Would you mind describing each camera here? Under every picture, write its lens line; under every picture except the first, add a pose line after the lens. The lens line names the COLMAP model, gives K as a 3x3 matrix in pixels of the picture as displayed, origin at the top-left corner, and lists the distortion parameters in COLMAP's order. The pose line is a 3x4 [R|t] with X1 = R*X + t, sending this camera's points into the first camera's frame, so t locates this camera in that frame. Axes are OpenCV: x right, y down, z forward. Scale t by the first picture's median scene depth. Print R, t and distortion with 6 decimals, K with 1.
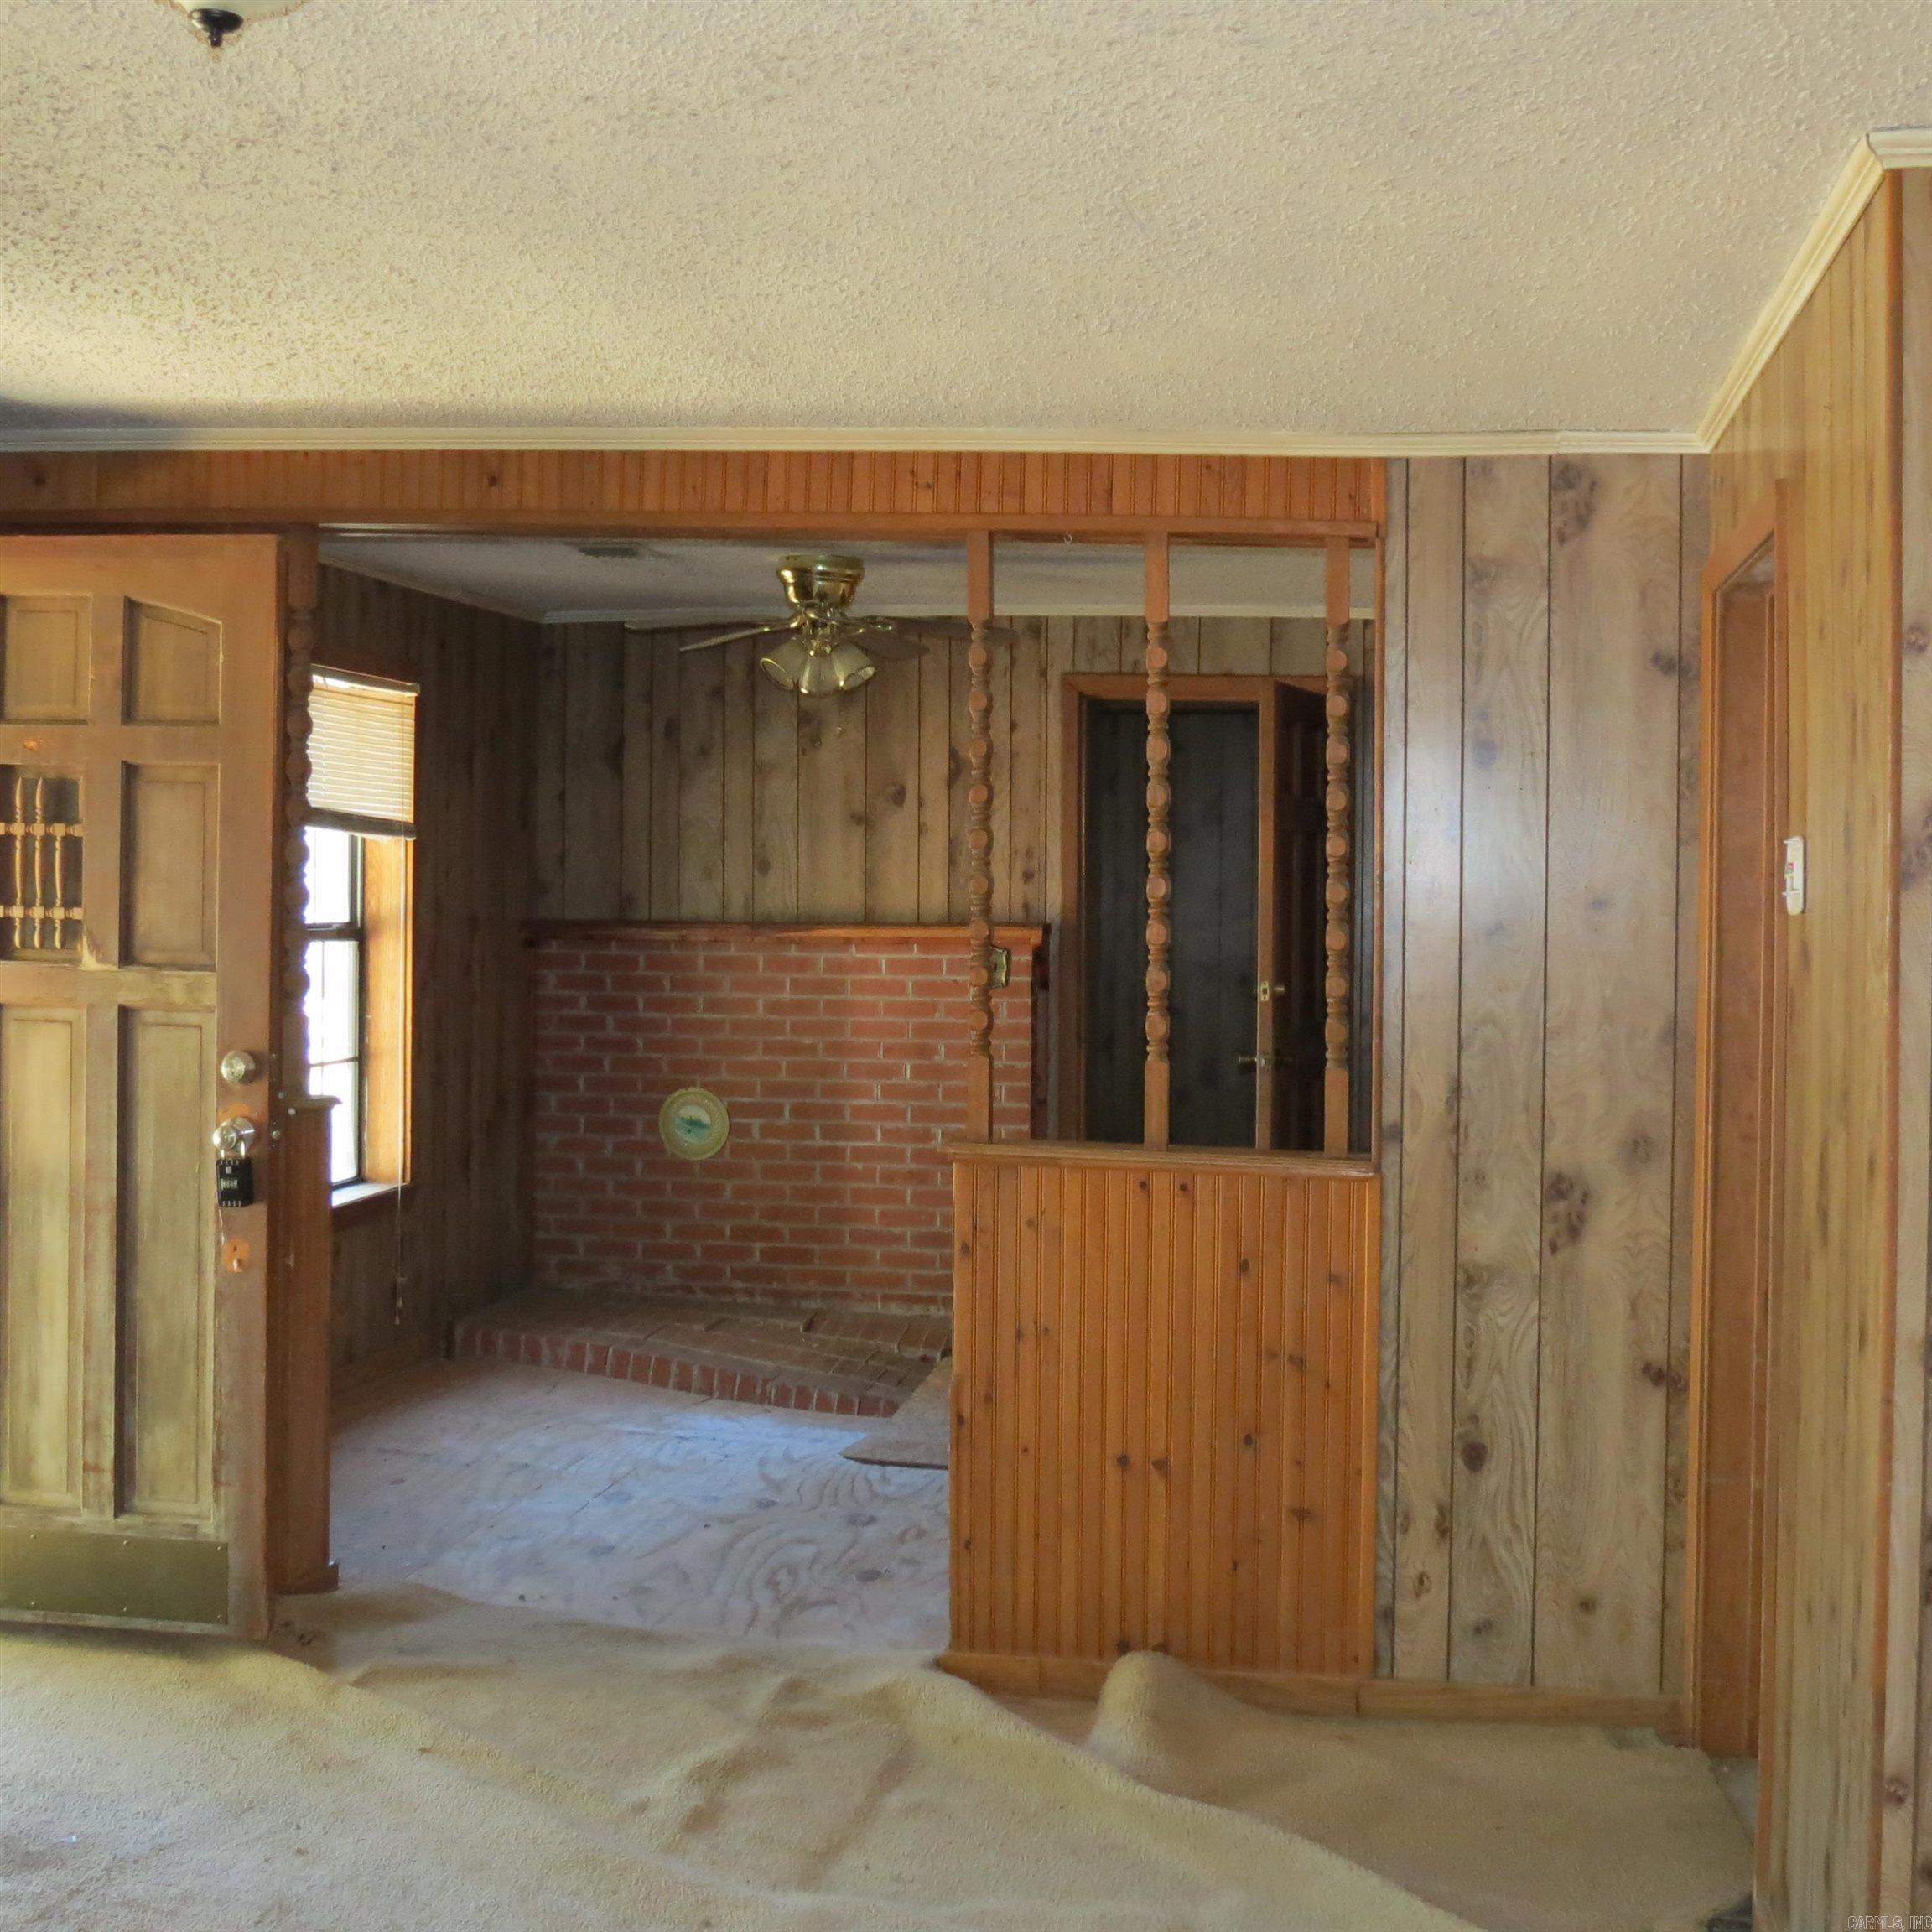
lens RADIAL K [[2608.0, 0, 964.0], [0, 2608.0, 971.0], [0, 0, 1]] dist [-0.050477, 0.000000]
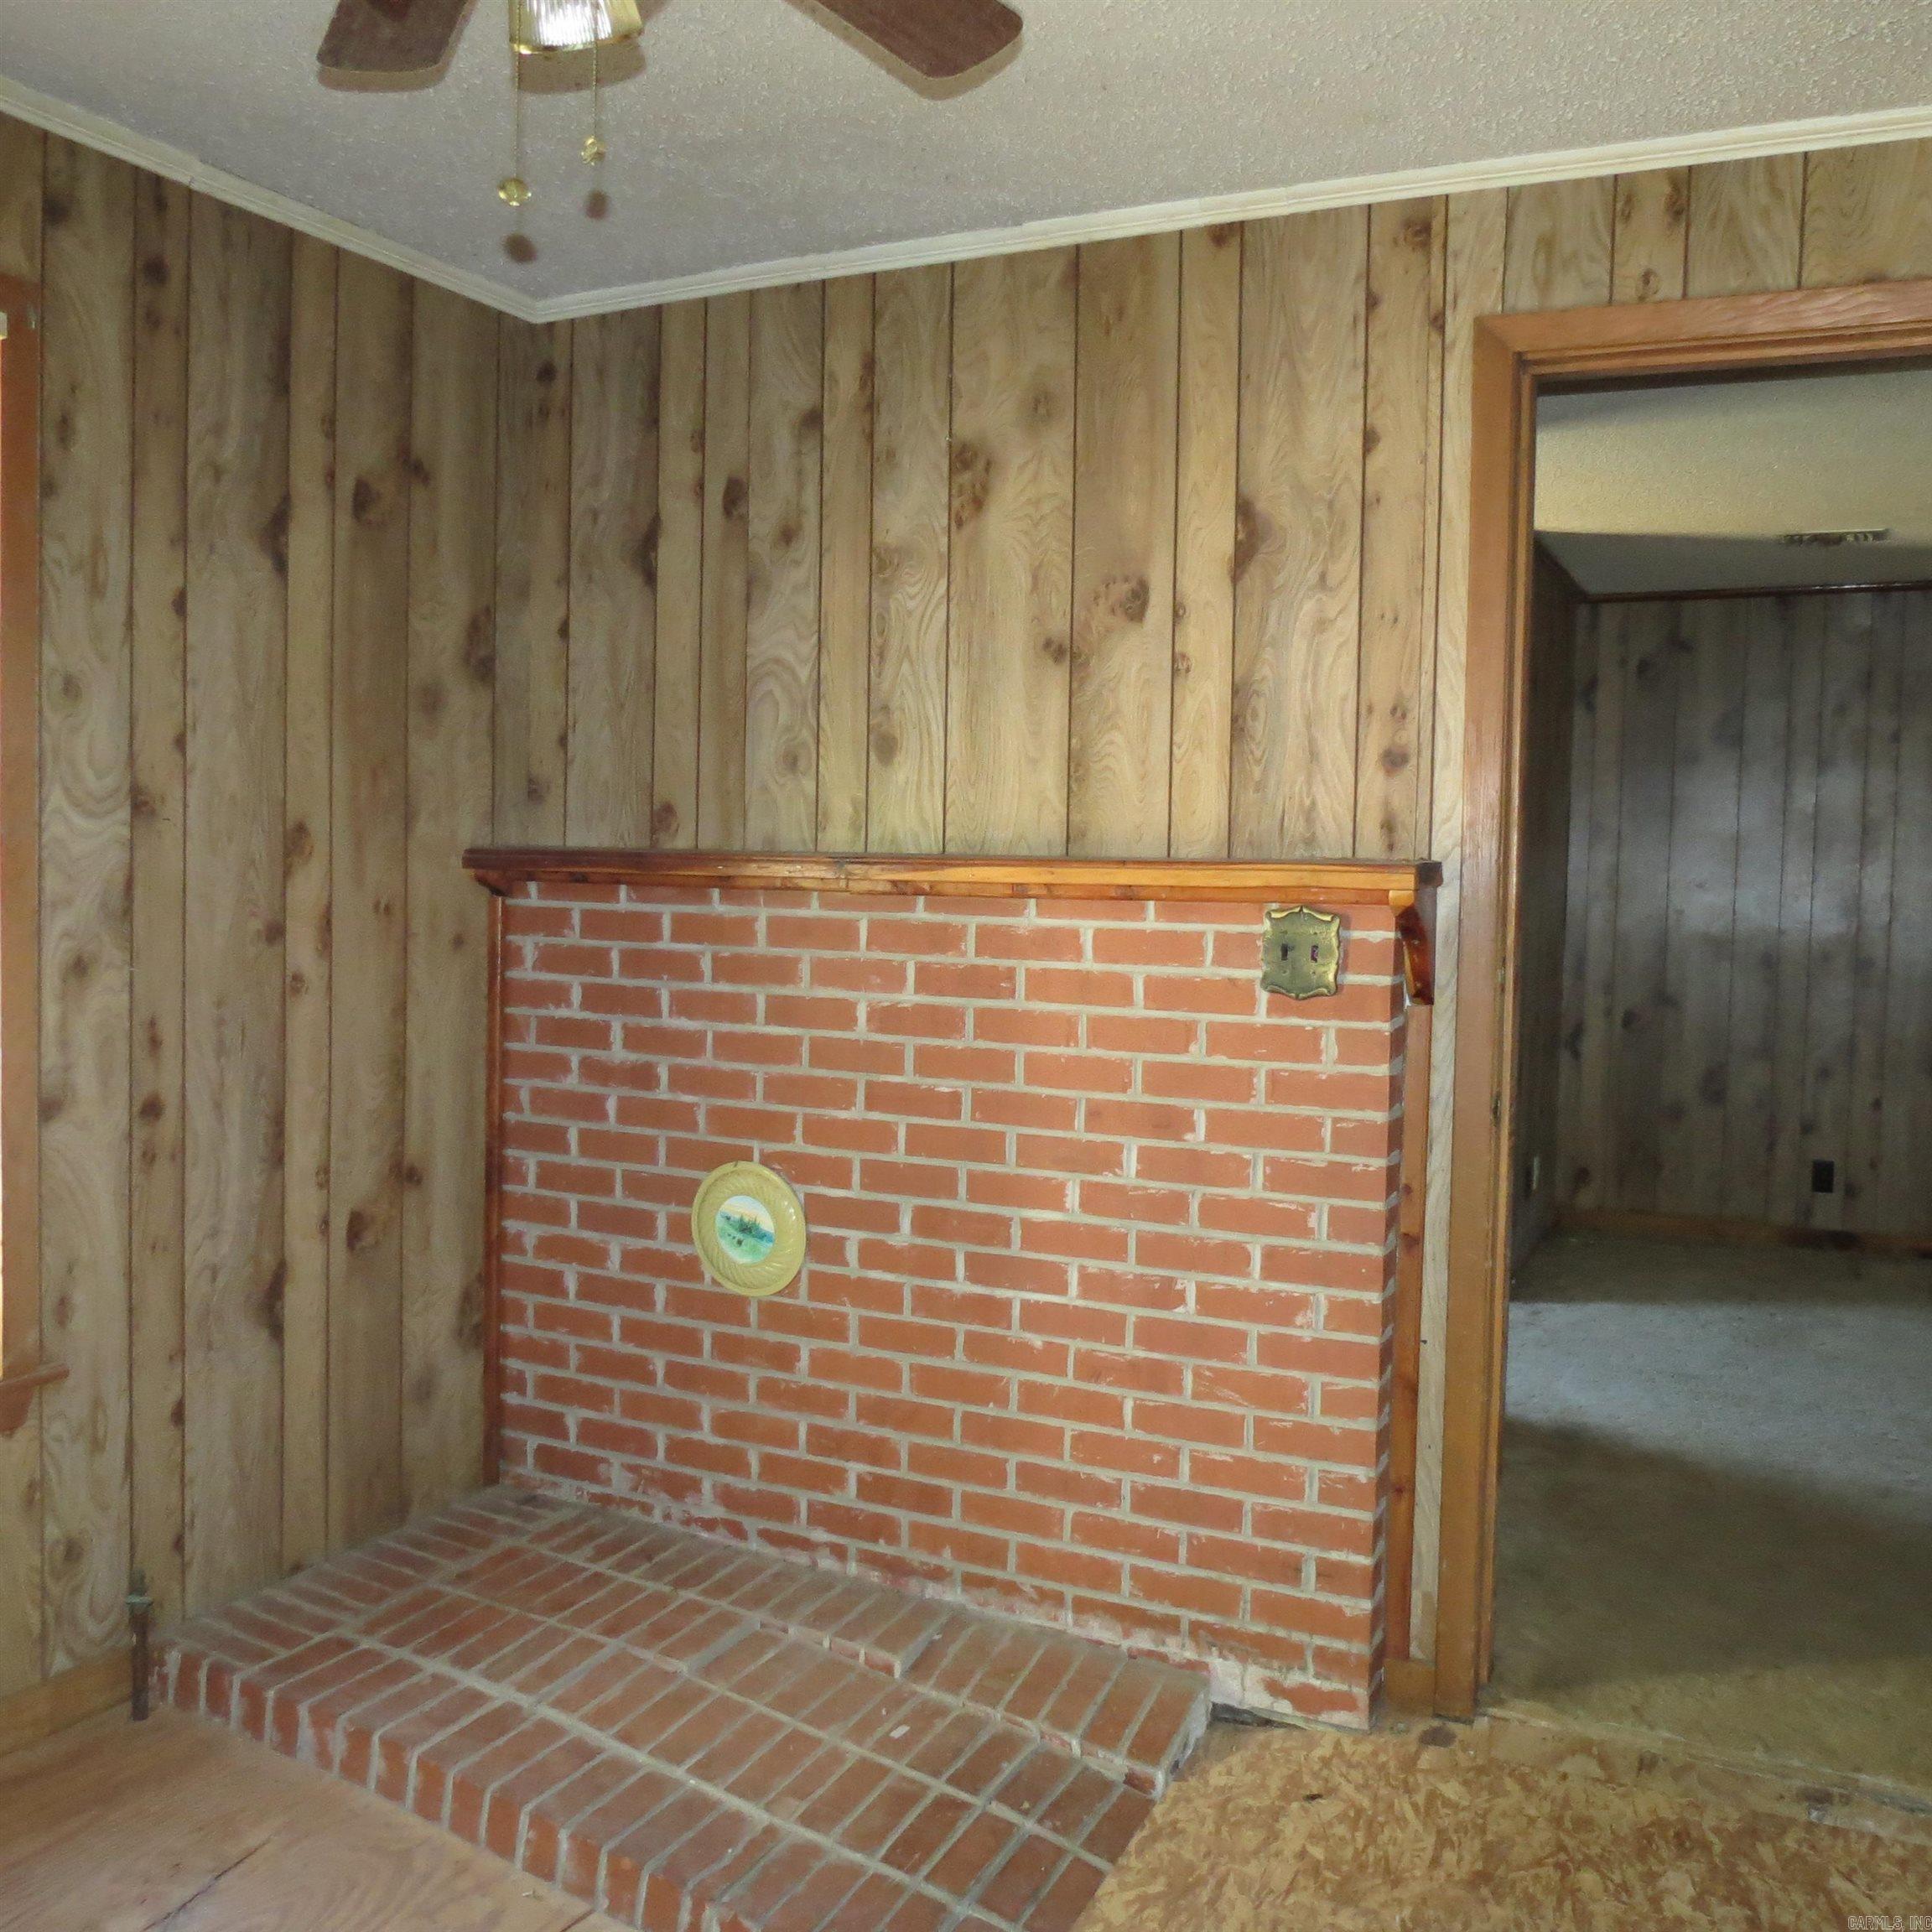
lens RADIAL K [[1827.7, 0, 973.4], [0, 1827.7, 962.2], [0, 0, 1]] dist [-0.029664, 0.000000]
pose [[0.962789, 0.026913, -0.268910, 0.041344], [-0.021084, 0.999476, 0.024544, -0.006553], [0.269429, -0.017961, 0.962853, 0.668318]]
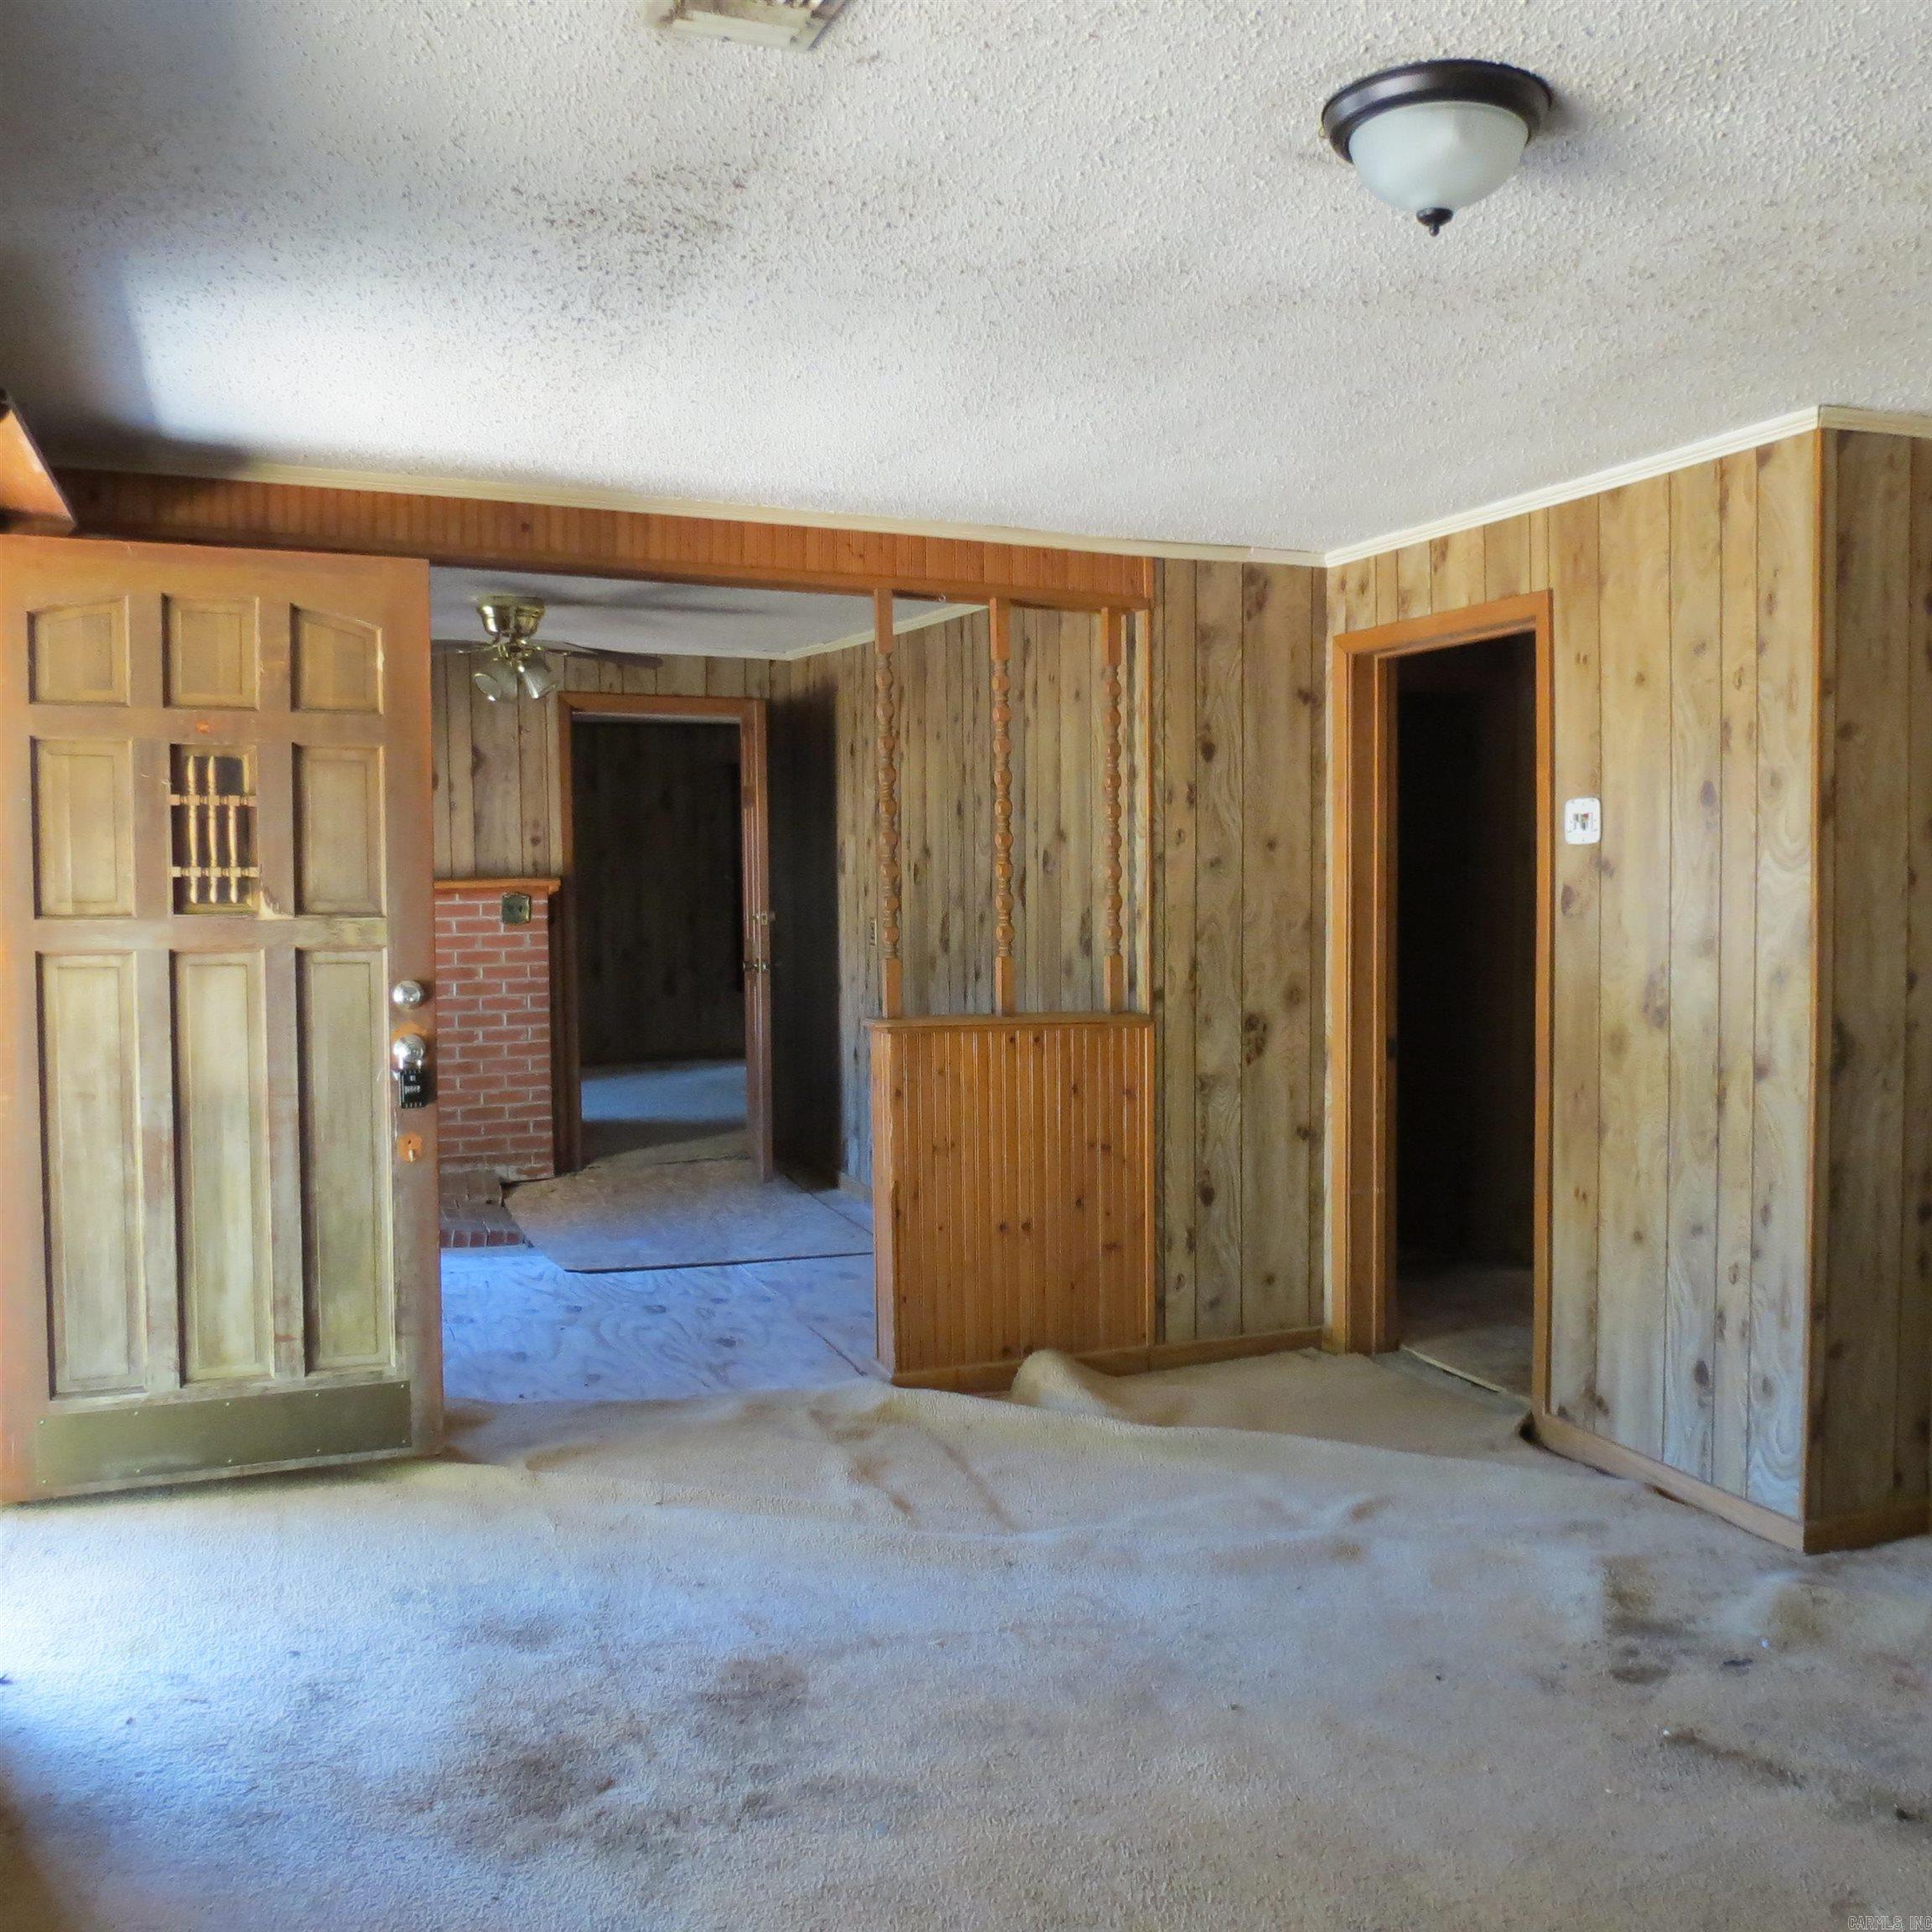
lens RADIAL K [[1827.7, 0, 971.2], [0, 1827.7, 972.5], [0, 0, 1]] dist [-0.029664, 0.000000]
pose [[0.855194, -0.049881, 0.515903, -0.277514], [0.033082, 0.998582, 0.041712, -0.000210], [-0.517252, -0.018604, 0.855631, 0.069979]]
